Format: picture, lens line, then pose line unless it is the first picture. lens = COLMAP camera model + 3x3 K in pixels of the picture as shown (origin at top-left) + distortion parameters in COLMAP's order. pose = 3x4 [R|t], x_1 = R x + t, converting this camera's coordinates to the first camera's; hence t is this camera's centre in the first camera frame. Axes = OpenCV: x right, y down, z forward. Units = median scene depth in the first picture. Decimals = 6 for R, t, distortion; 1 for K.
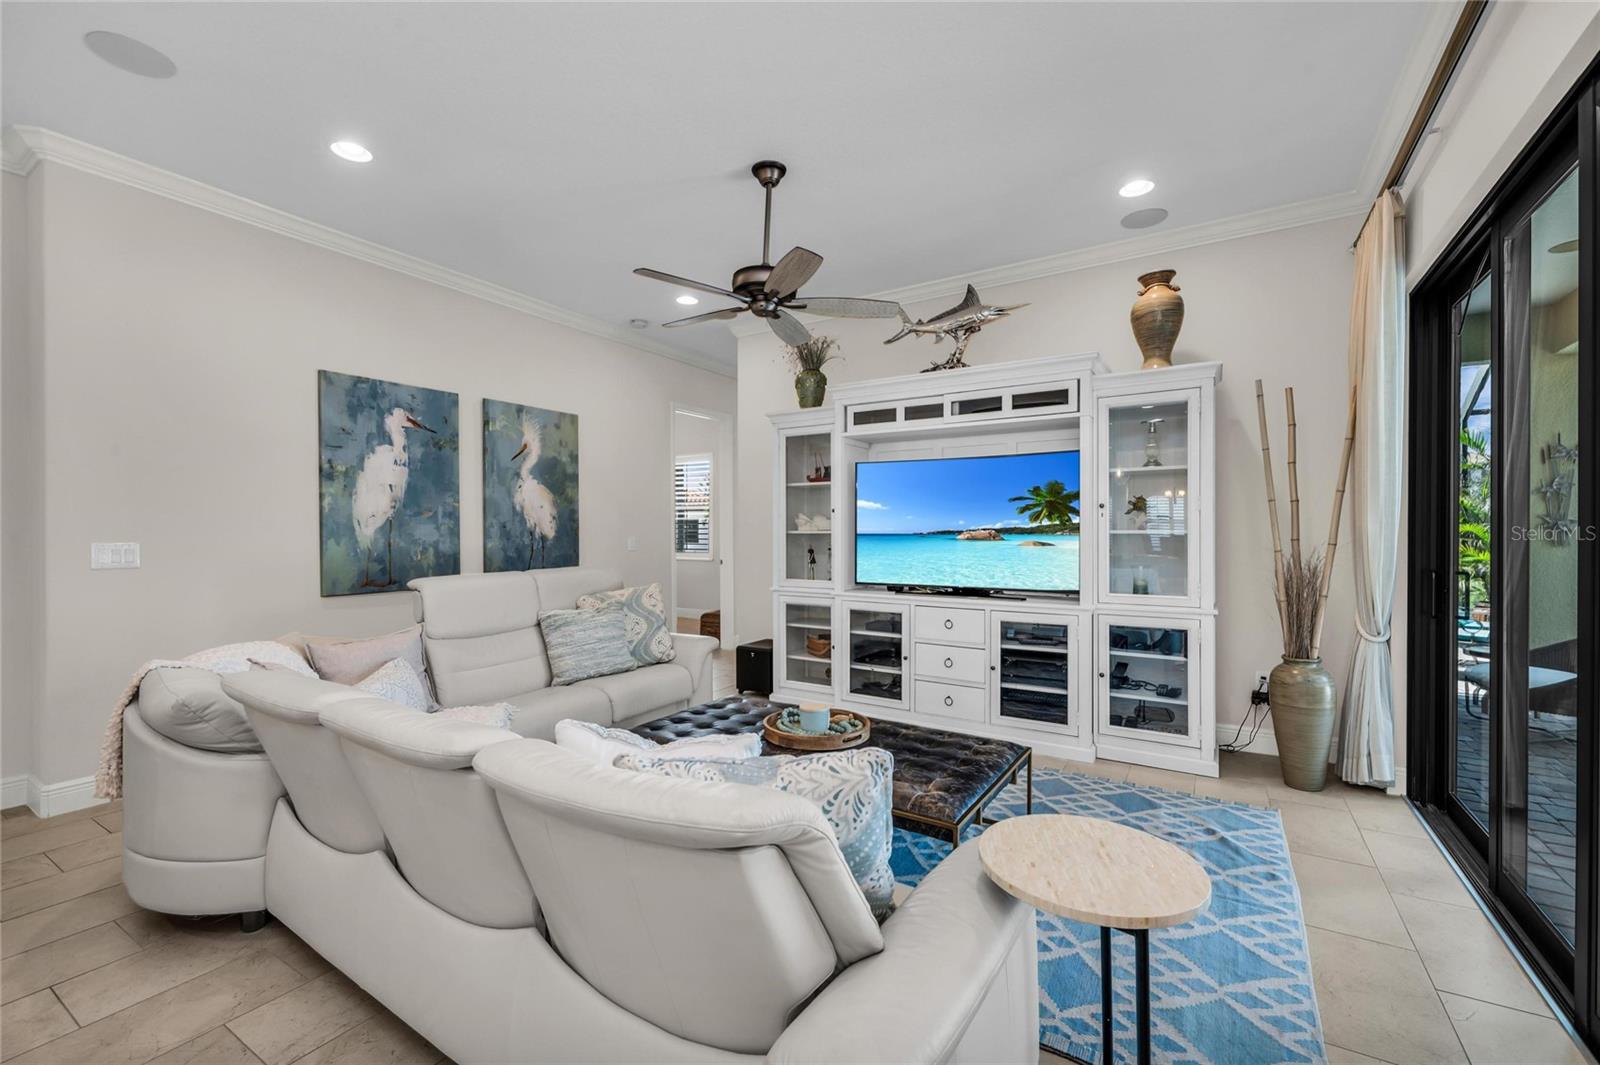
lens RADIAL K [[659.0, 0, 803.6], [0, 659.0, 538.3], [0, 0, 1]] dist [0.005644, -0.001043]
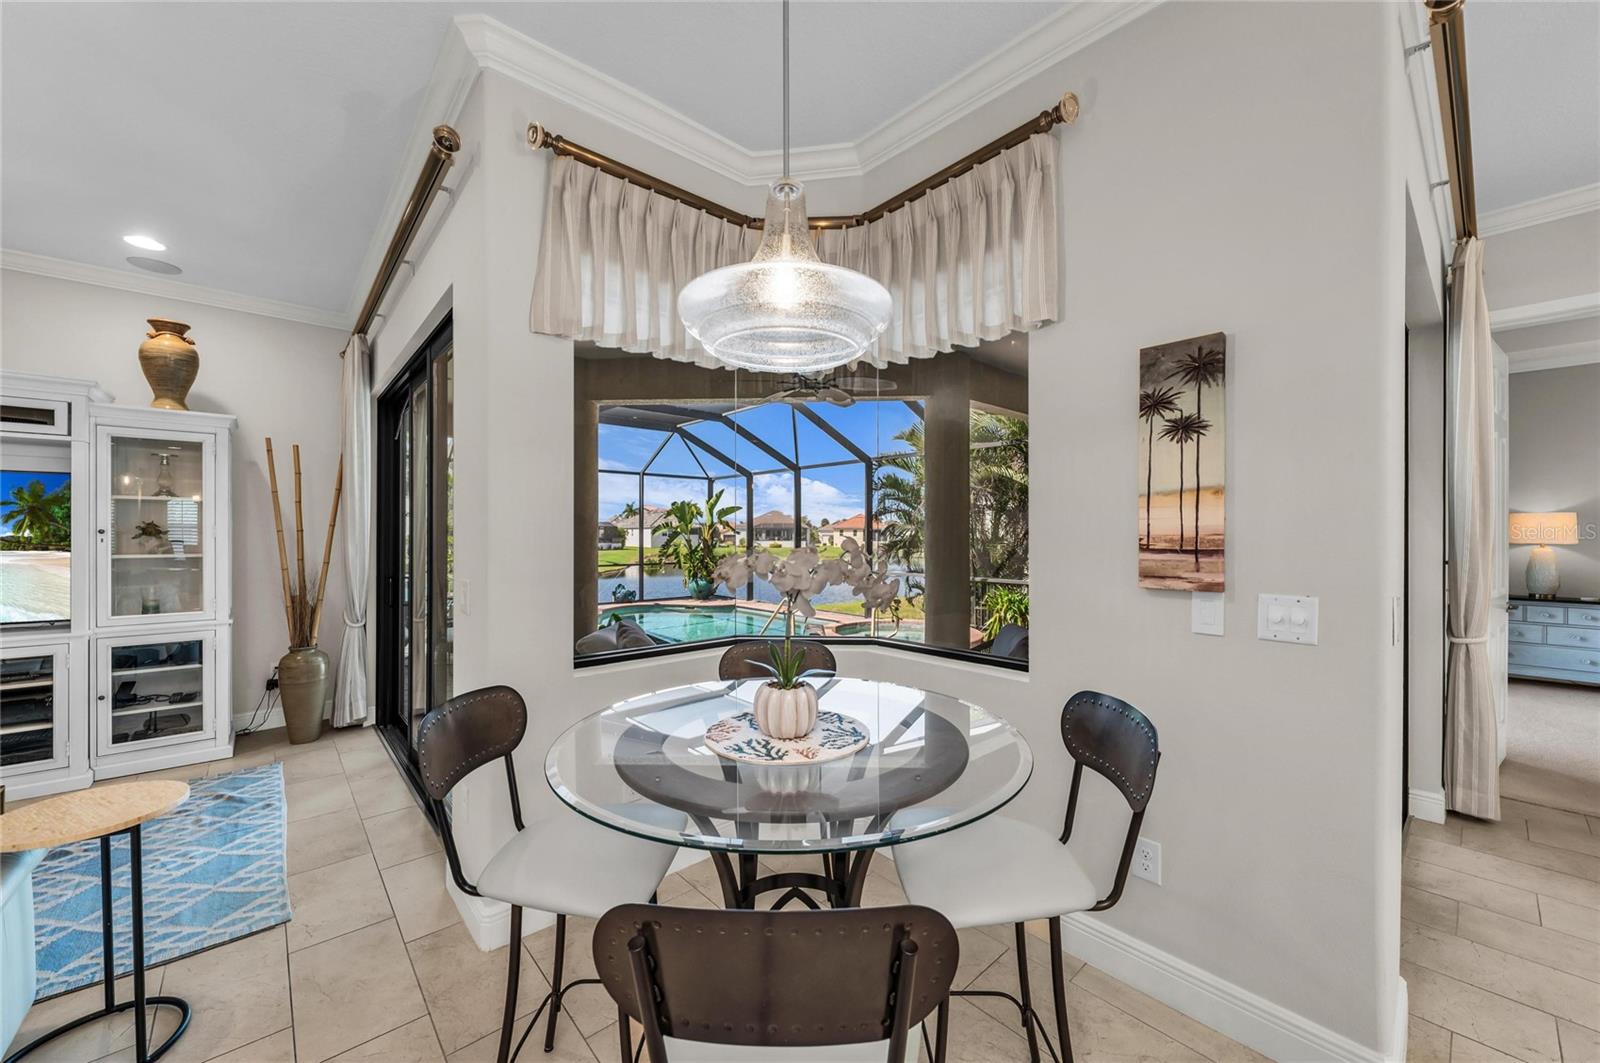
lens RADIAL K [[608.9, 0, 799.4], [0, 608.9, 534.2], [0, 0, 1]] dist [0.004067, -0.002503]
pose [[0.288360, 0.003401, 0.957516, -0.123728], [0.002965, 0.999986, -0.004445, -0.033767], [-0.957517, 0.004121, 0.288346, -0.271247]]
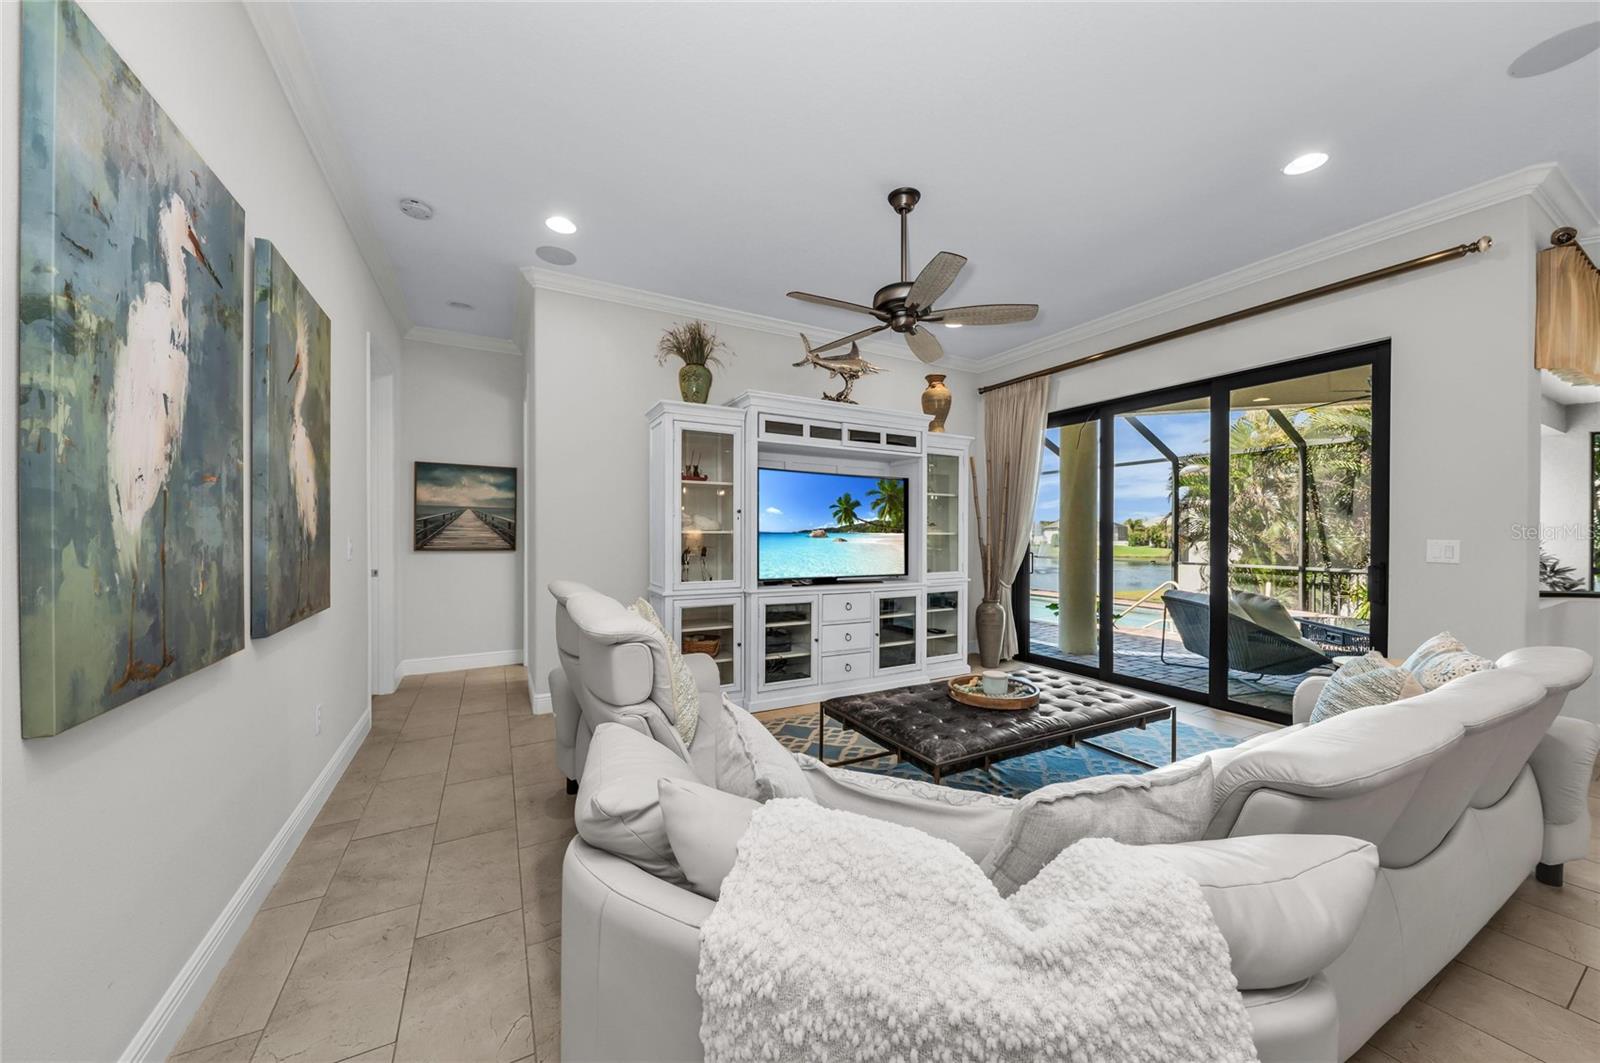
lens RADIAL K [[556.3, 0, 792.1], [0, 556.3, 532.5], [0, 0, 1]] dist [0.003531, 0.000157]
pose [[0.497965, 0.005373, 0.867180, -0.739688], [0.001897, 0.999972, -0.007285, -0.002024], [-0.867195, 0.005272, 0.497941, 0.555727]]
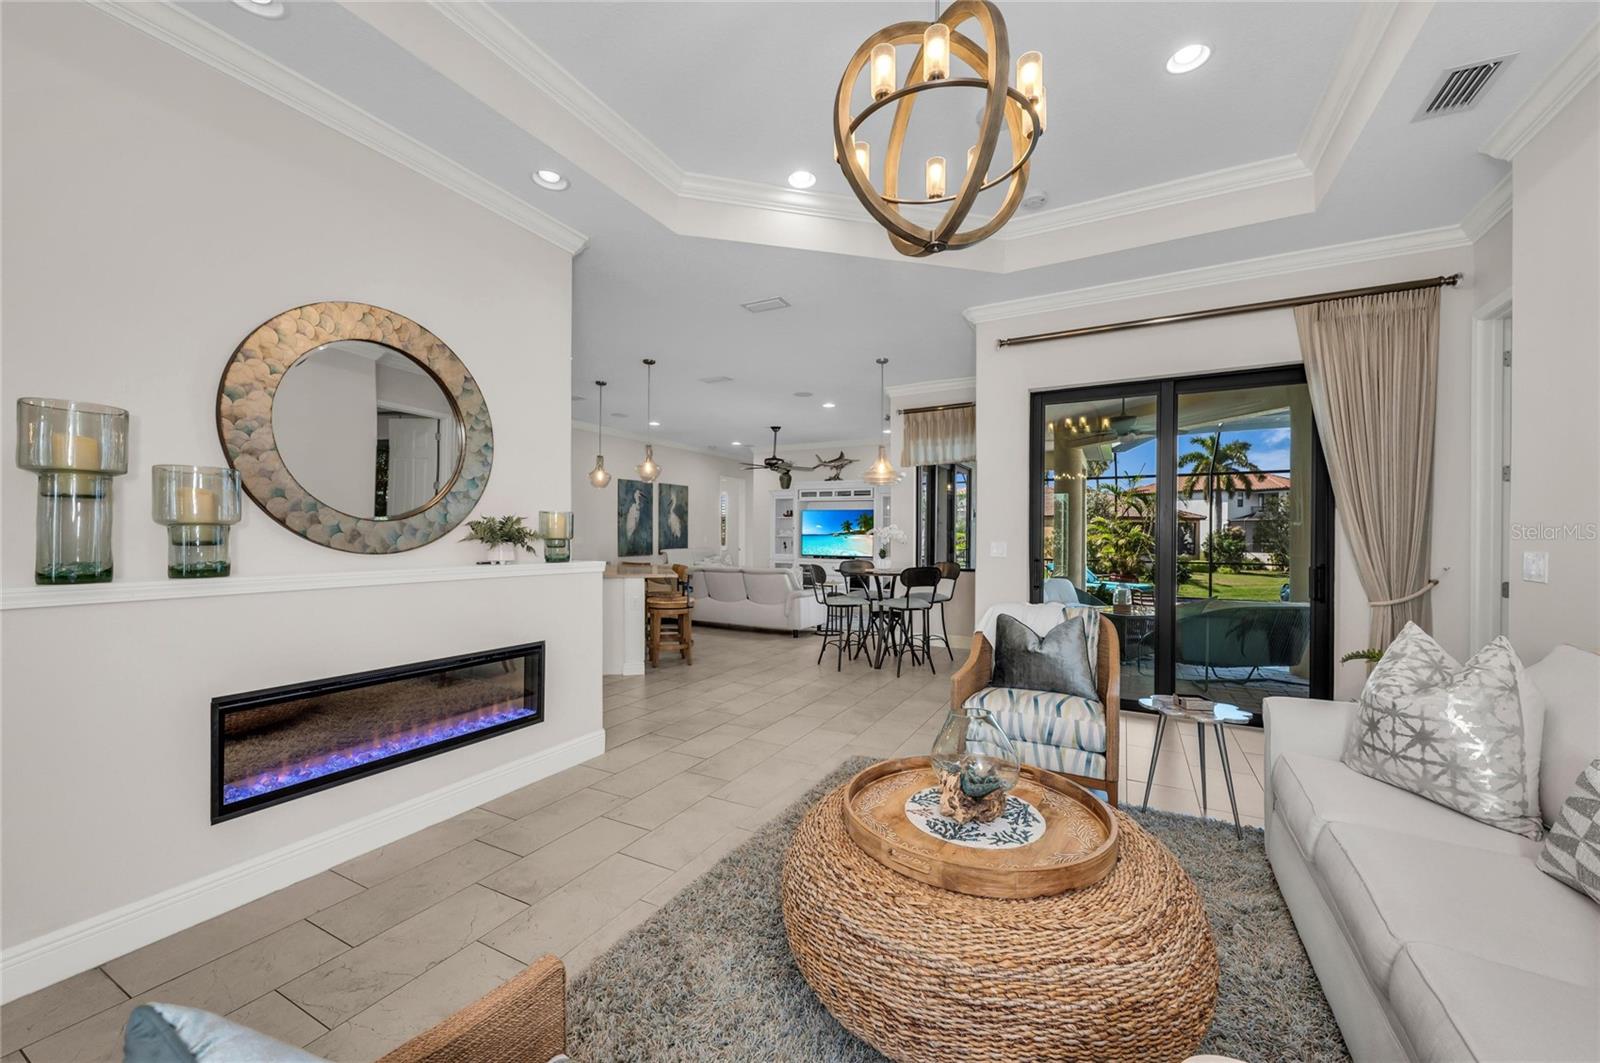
lens RADIAL K [[608.9, 0, 801.0], [0, 608.9, 535.9], [0, 0, 1]] dist [0.004067, -0.002503]
pose [[0.998244, 0.009523, 0.058461, -0.078100], [-0.009212, 0.999942, -0.005582, 0.004358], [-0.058510, 0.005033, 0.998274, -1.651420]]
